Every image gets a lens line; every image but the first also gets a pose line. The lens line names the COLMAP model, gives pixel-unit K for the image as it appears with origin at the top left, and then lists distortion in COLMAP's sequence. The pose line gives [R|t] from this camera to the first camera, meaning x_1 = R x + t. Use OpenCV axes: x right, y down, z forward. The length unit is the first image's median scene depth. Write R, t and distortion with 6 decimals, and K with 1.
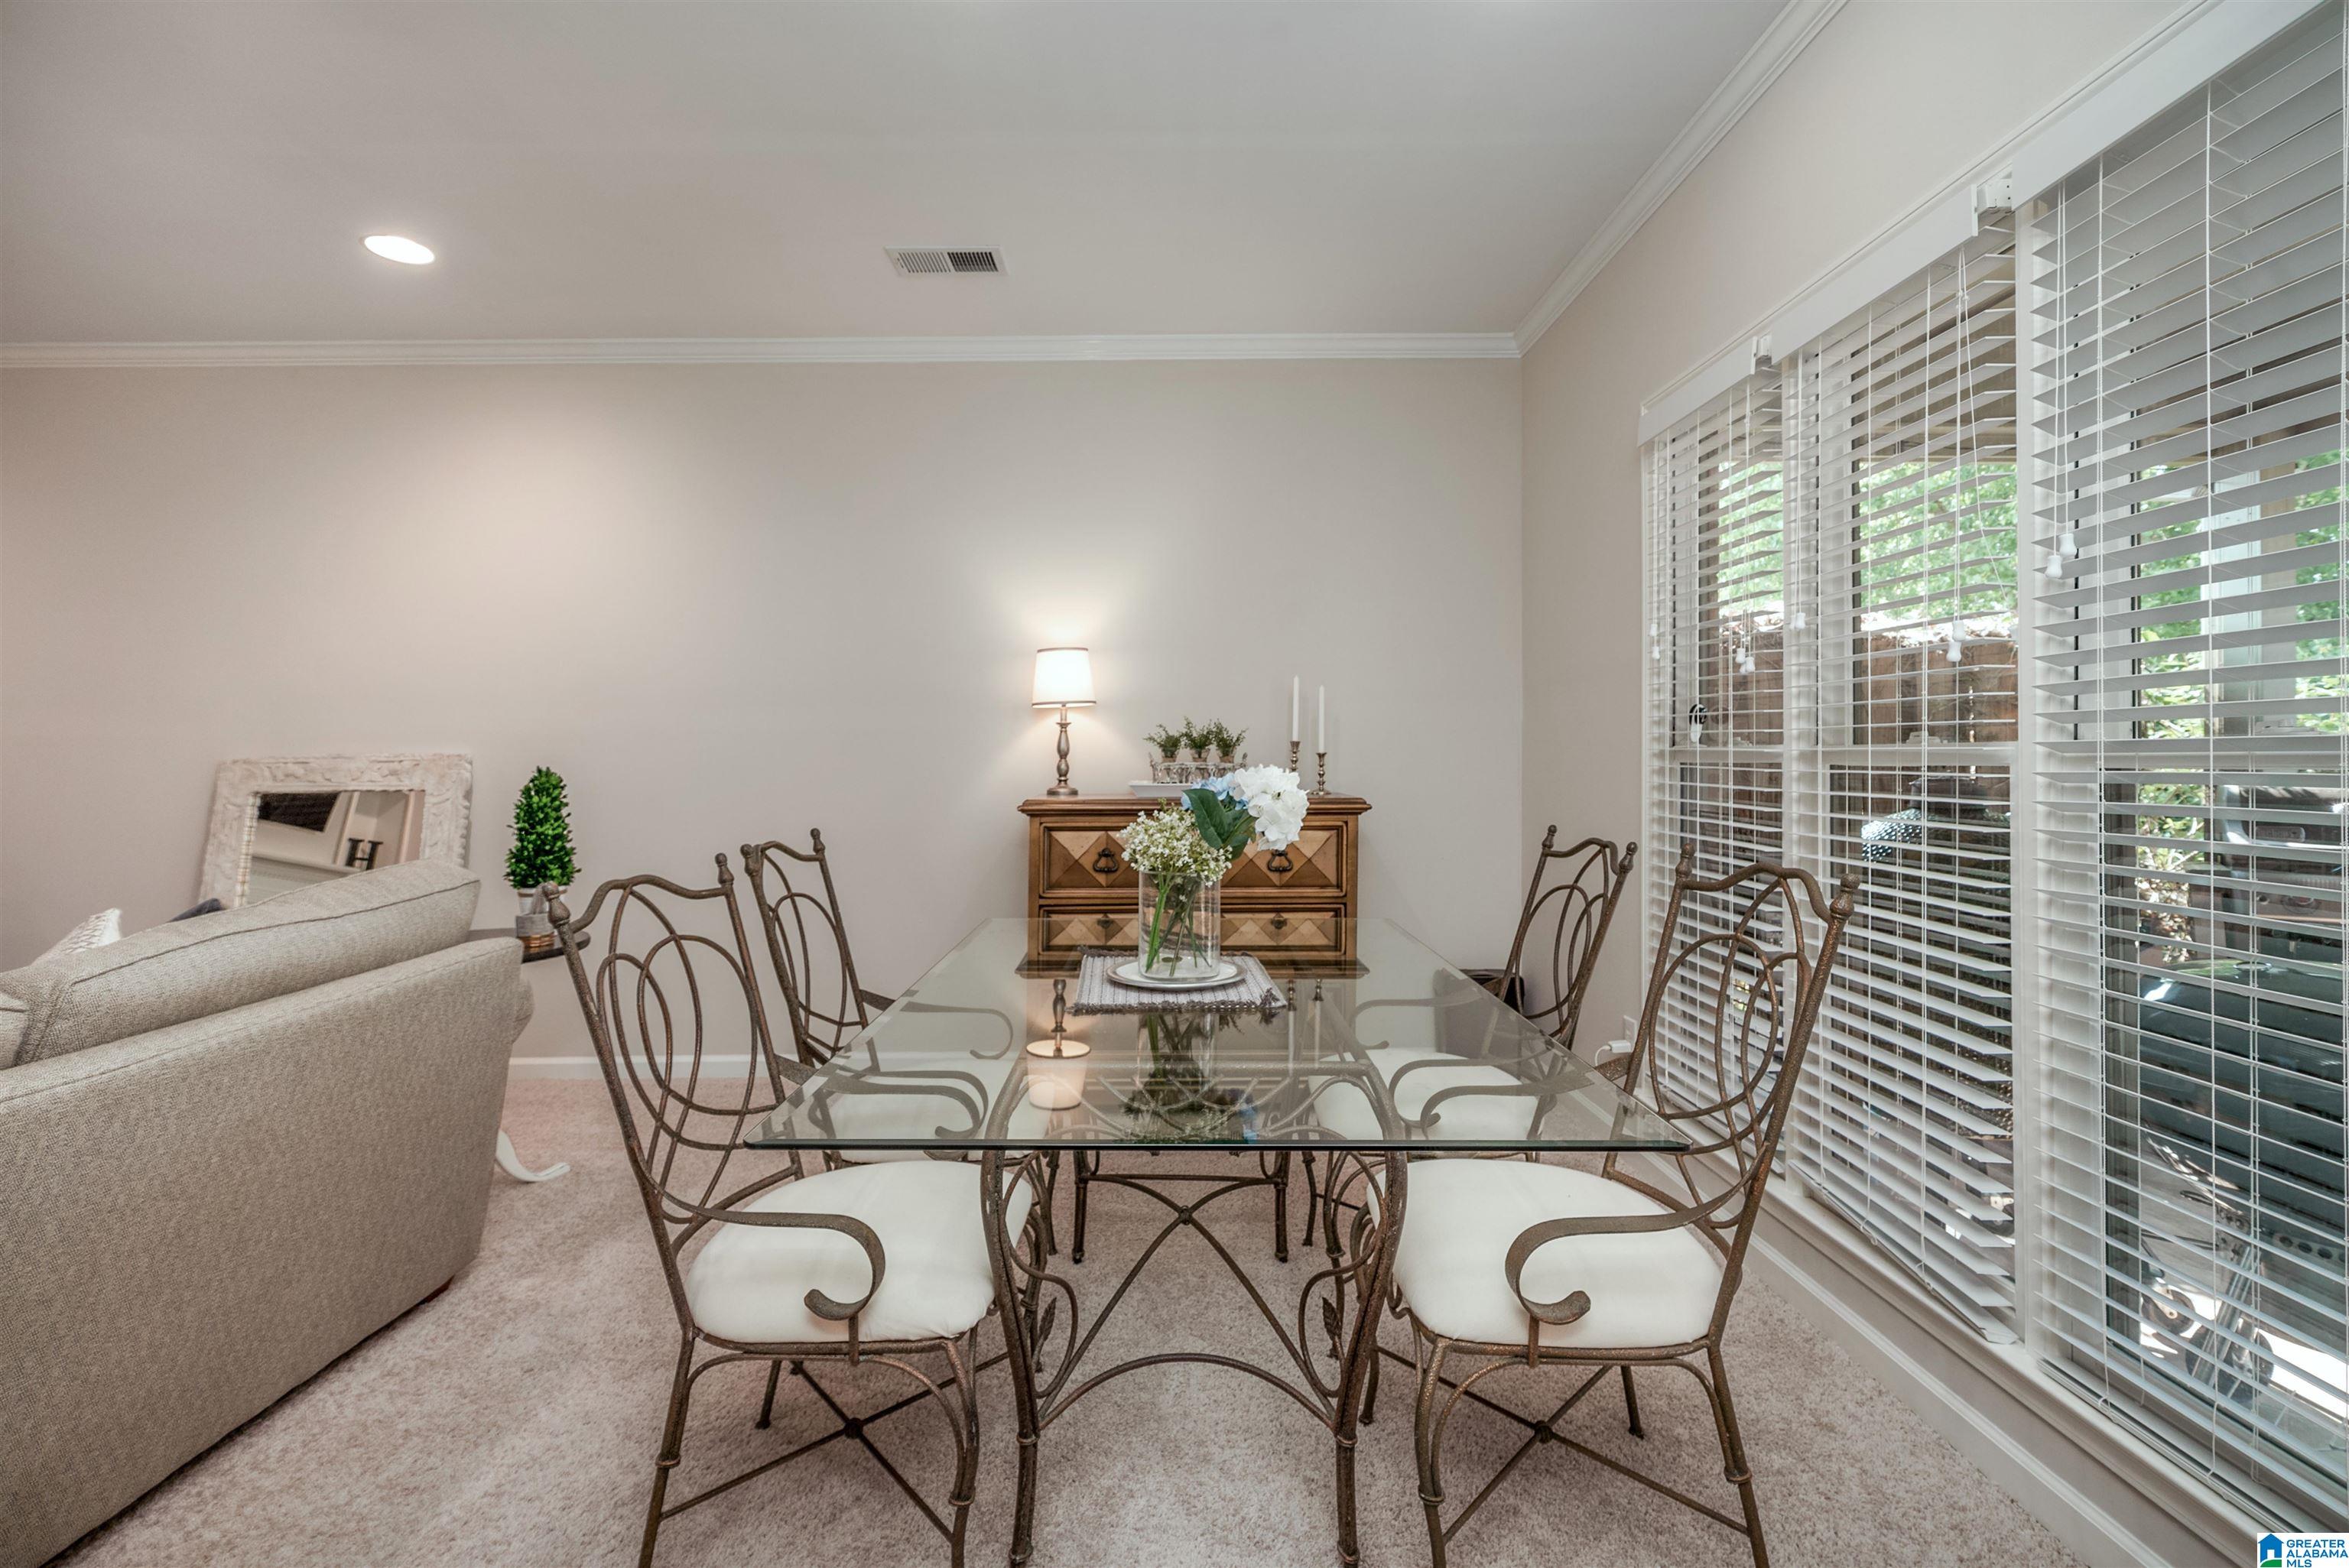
lens RADIAL K [[1069.4, 0, 1179.0], [0, 1069.4, 766.9], [0, 0, 1]] dist [0.000362, 0.000101]
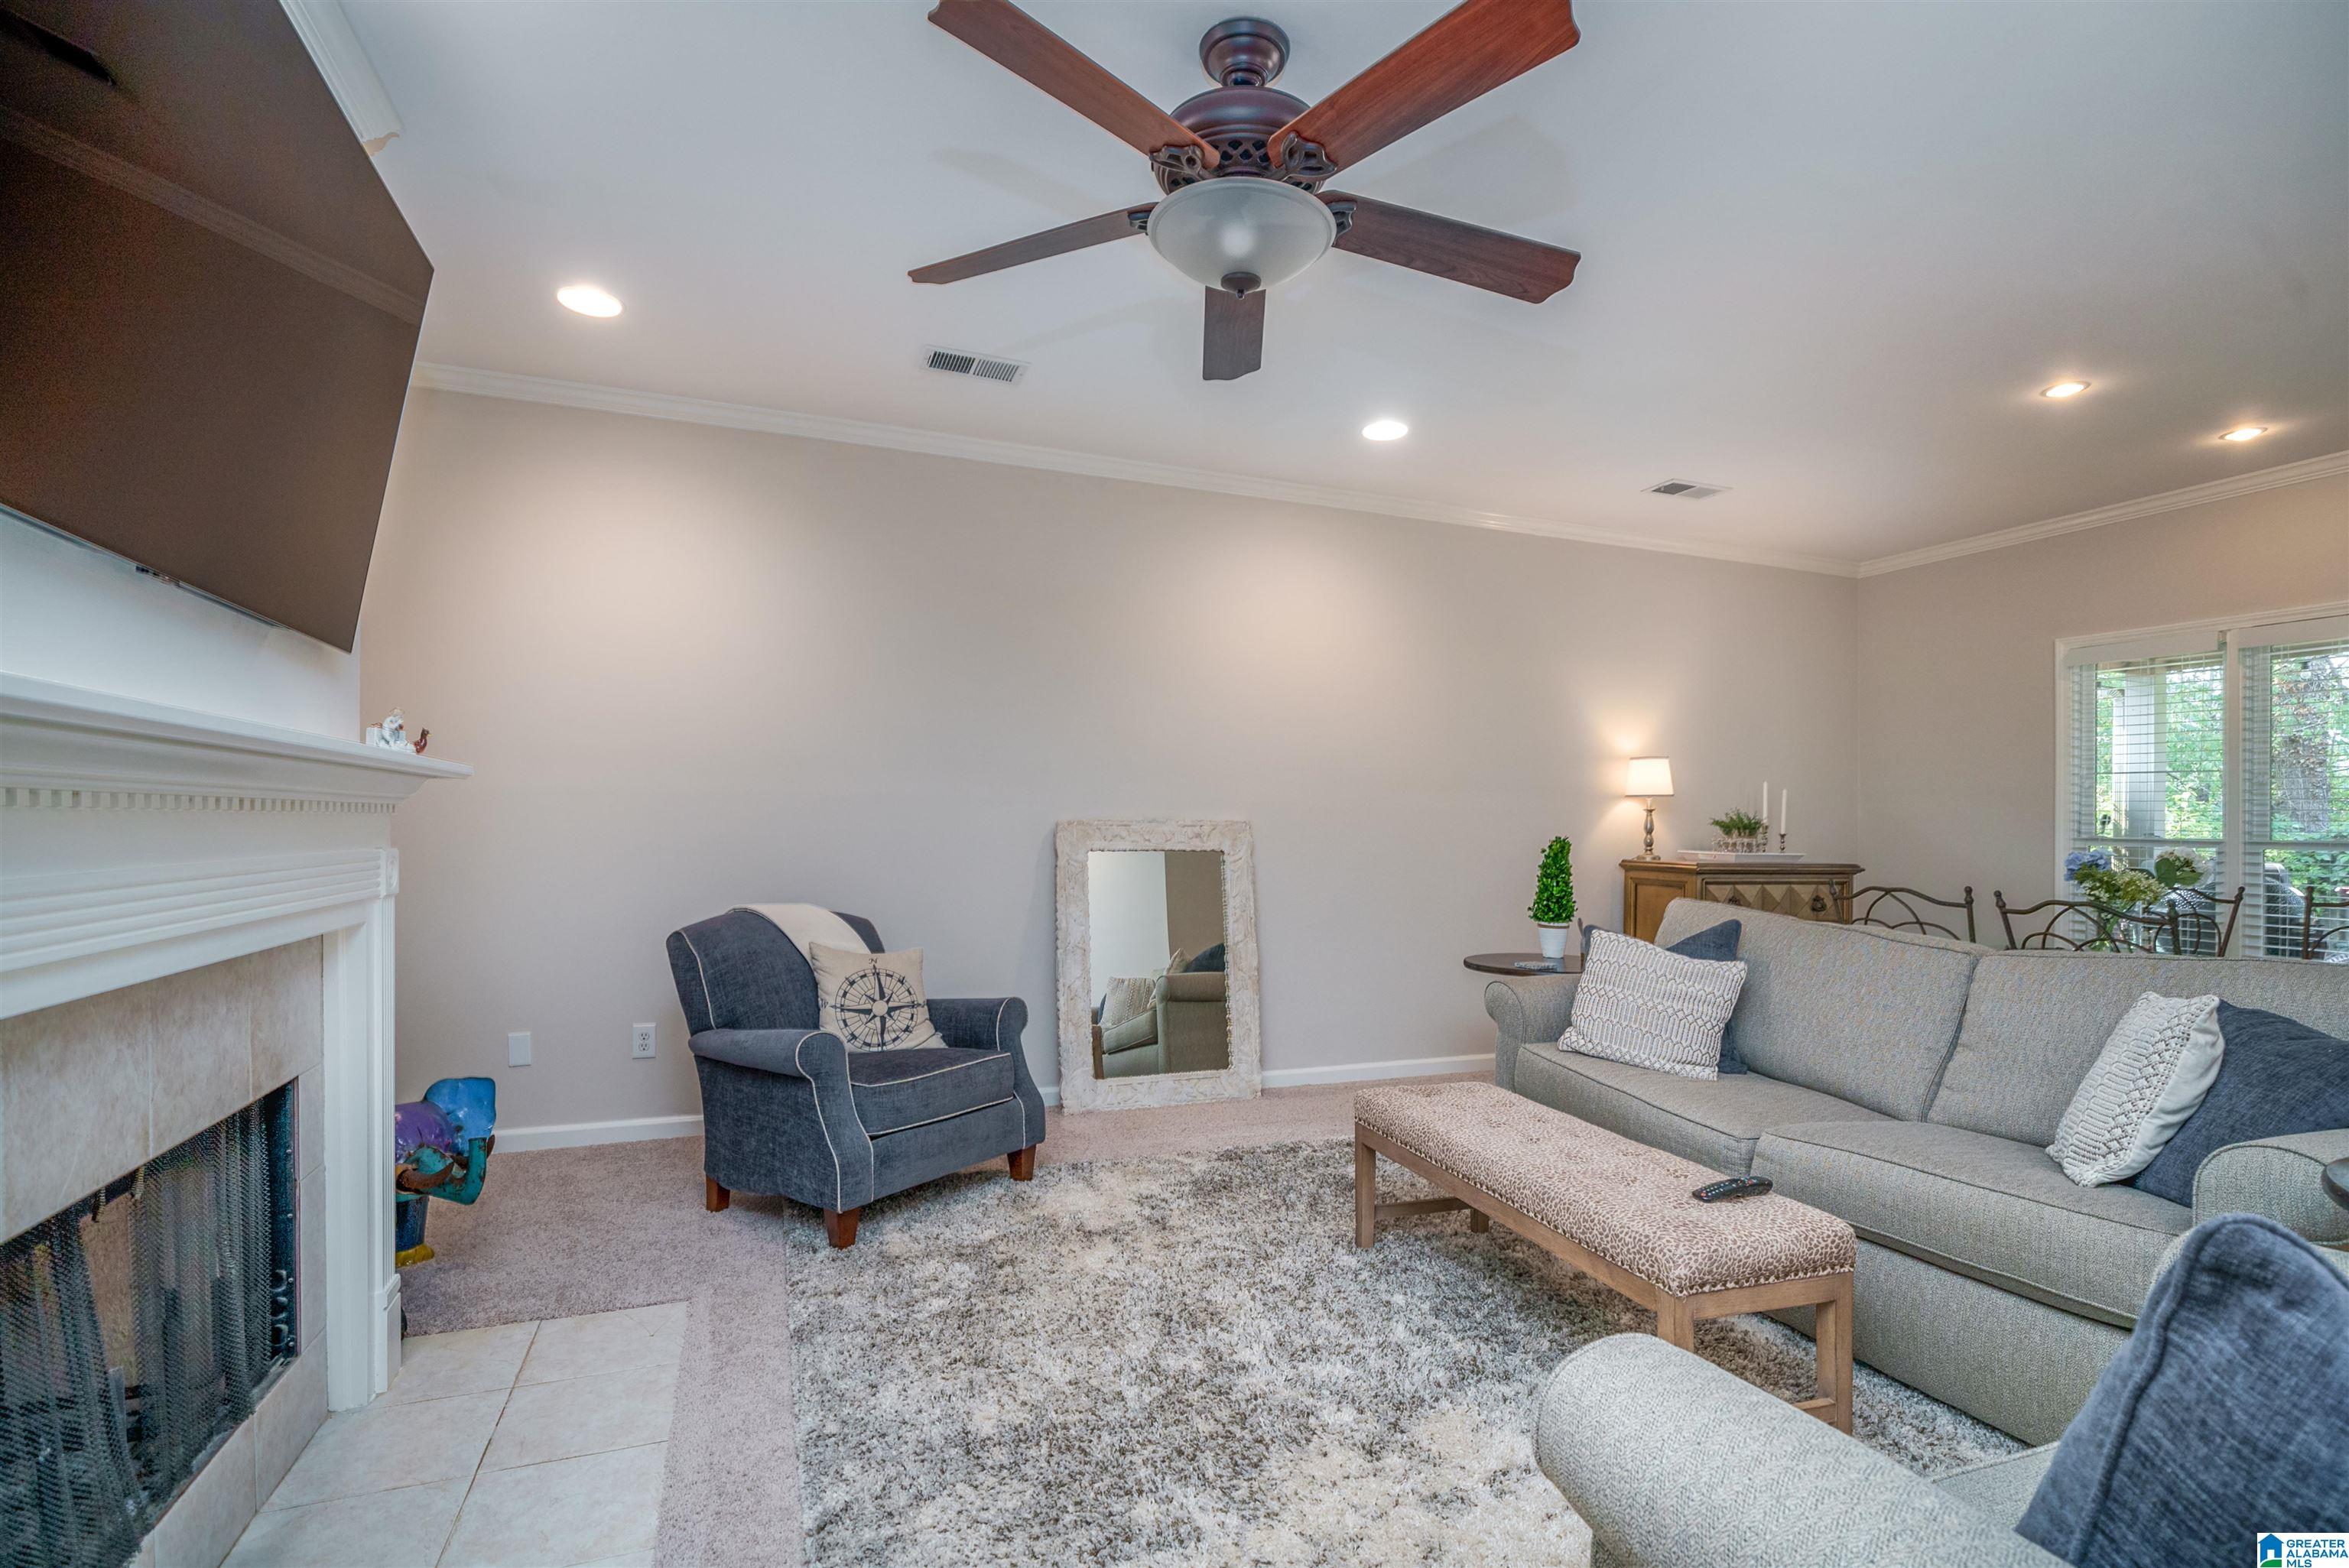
lens RADIAL K [[1068.6, 0, 1155.5], [0, 1068.6, 829.3], [0, 0, 1]] dist [0.000572, -0.000049]
pose [[0.939042, 0.020884, 0.343169, -1.204827], [-0.017413, 0.999761, -0.013192, 0.015455], [-0.343362, 0.006412, 0.939181, -0.101163]]
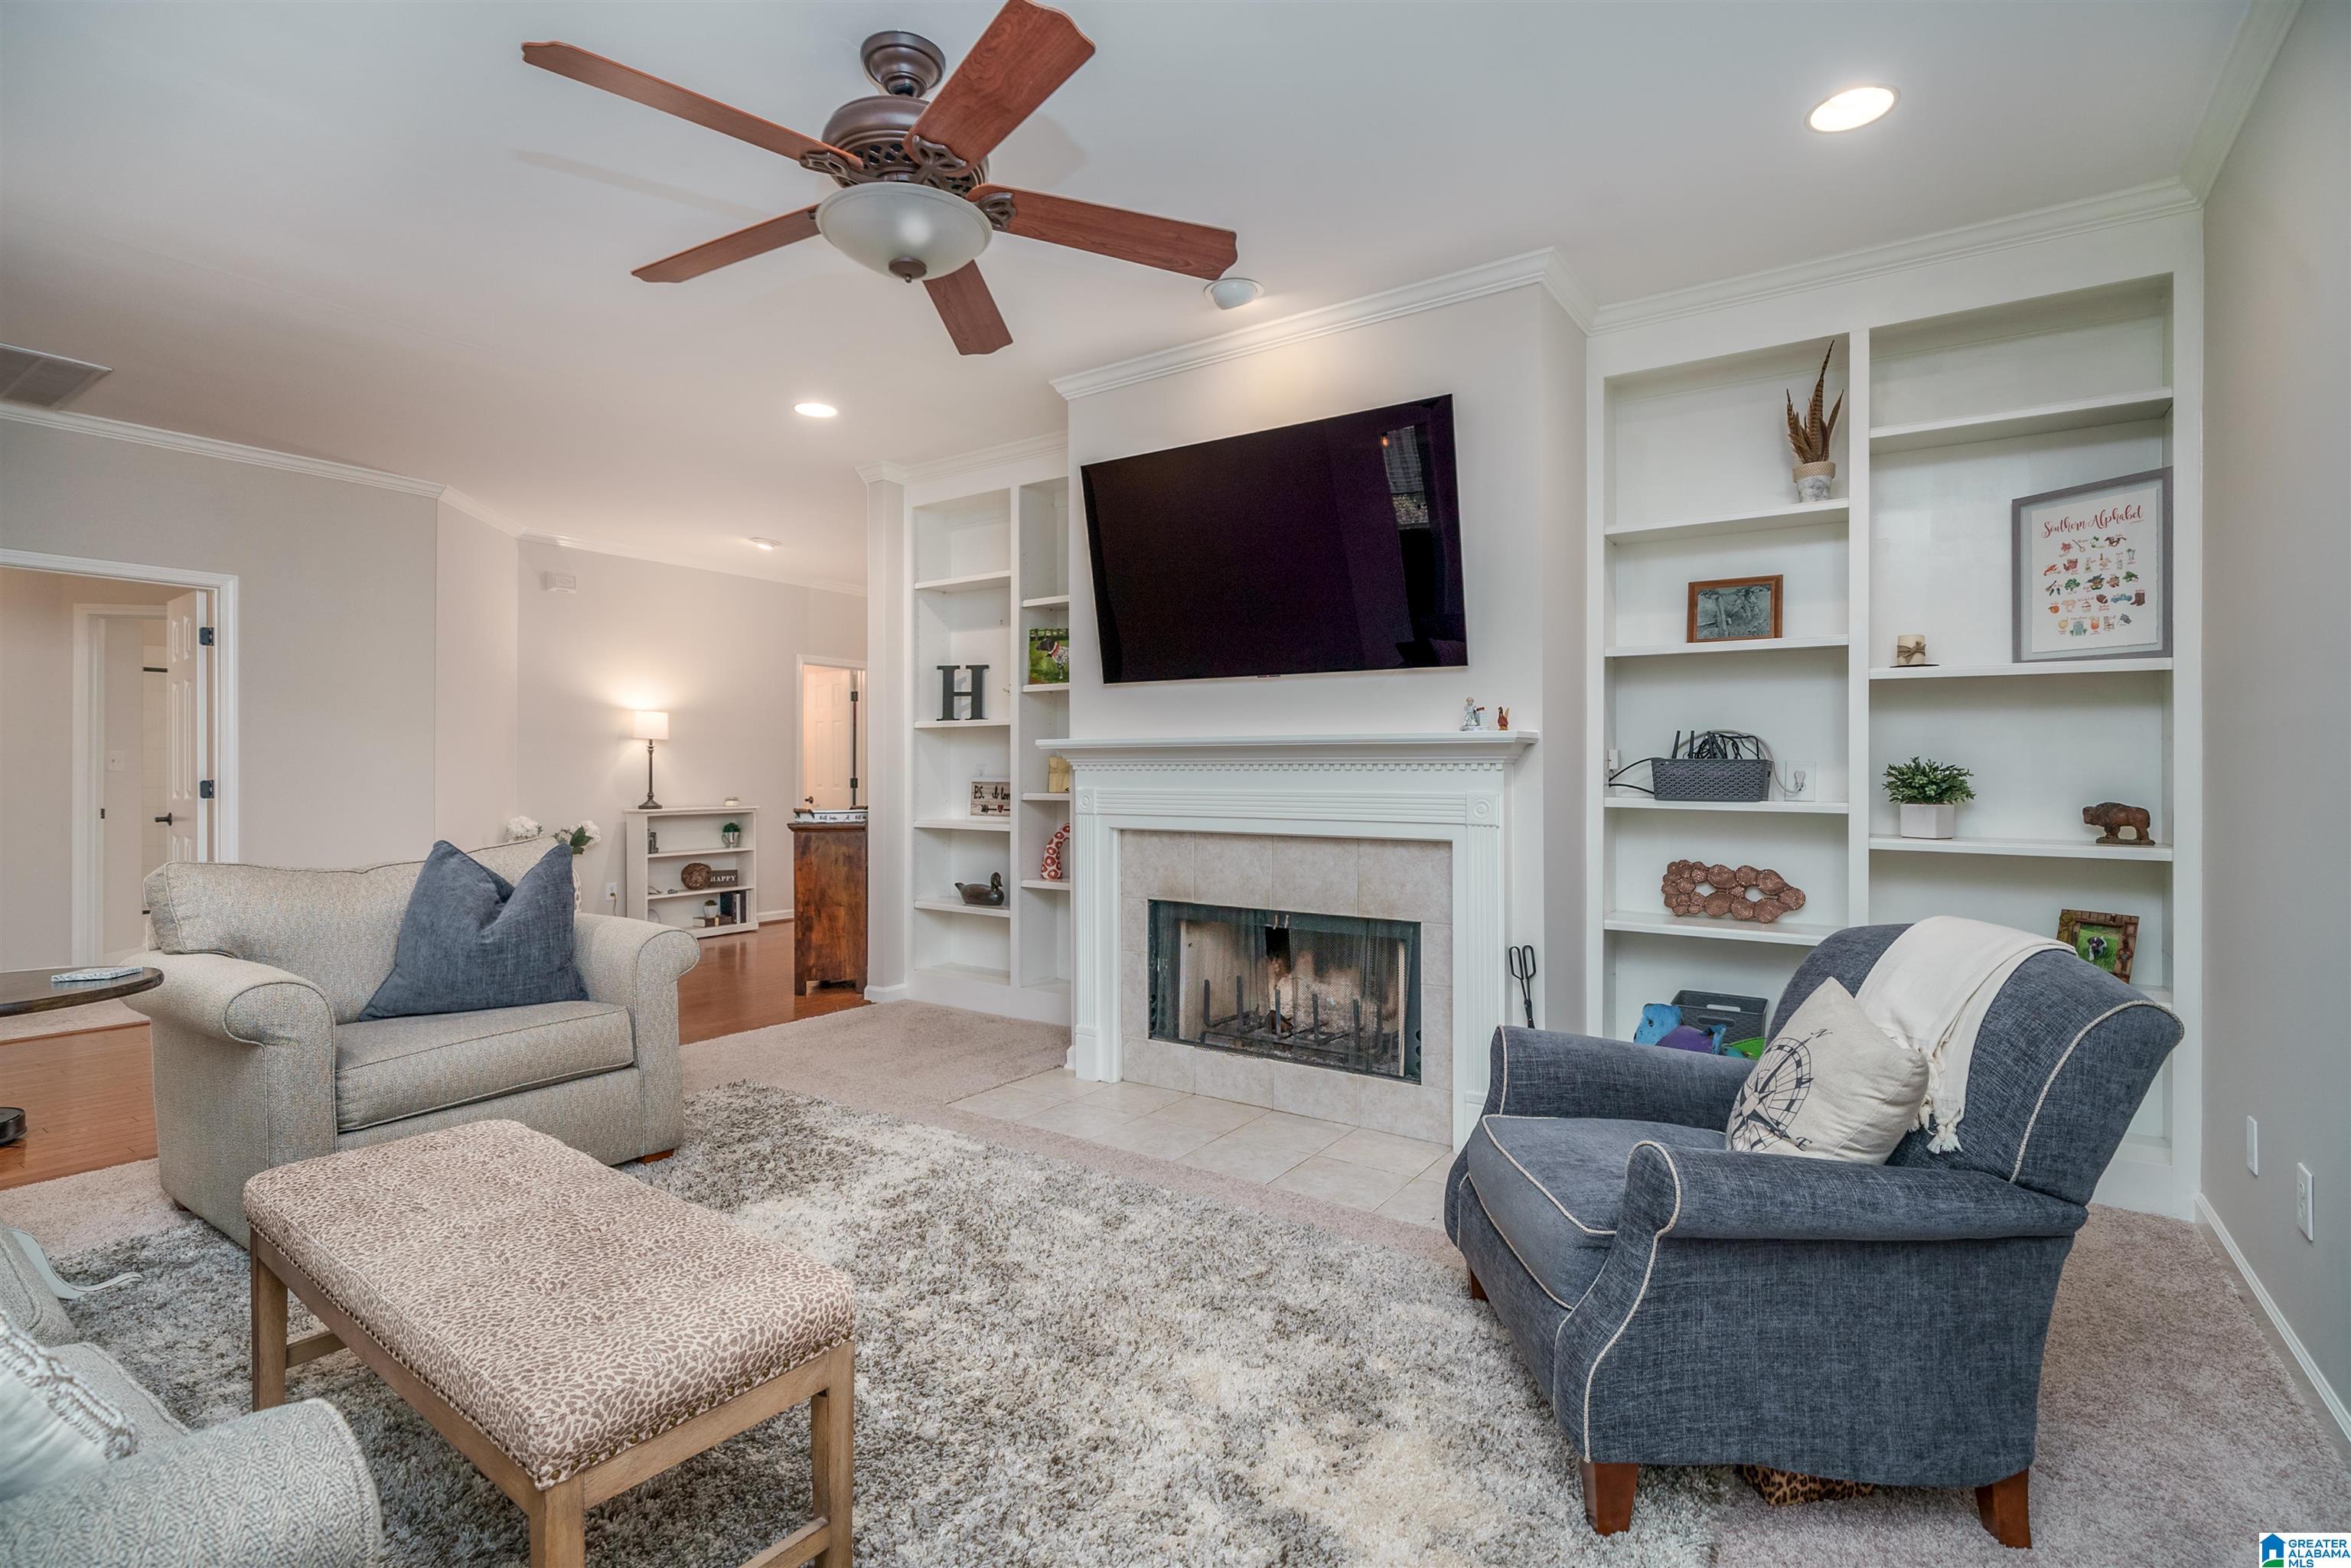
lens RADIAL K [[1099.9, 0, 1180.6], [0, 1099.9, 769.8], [0, 0, 1]] dist [-0.000457, -0.000133]
pose [[-0.572513, 0.004751, -0.819882, -0.556167], [-0.009485, 0.999878, 0.012418, -0.001124], [0.819841, 0.014886, -0.572398, 0.869641]]
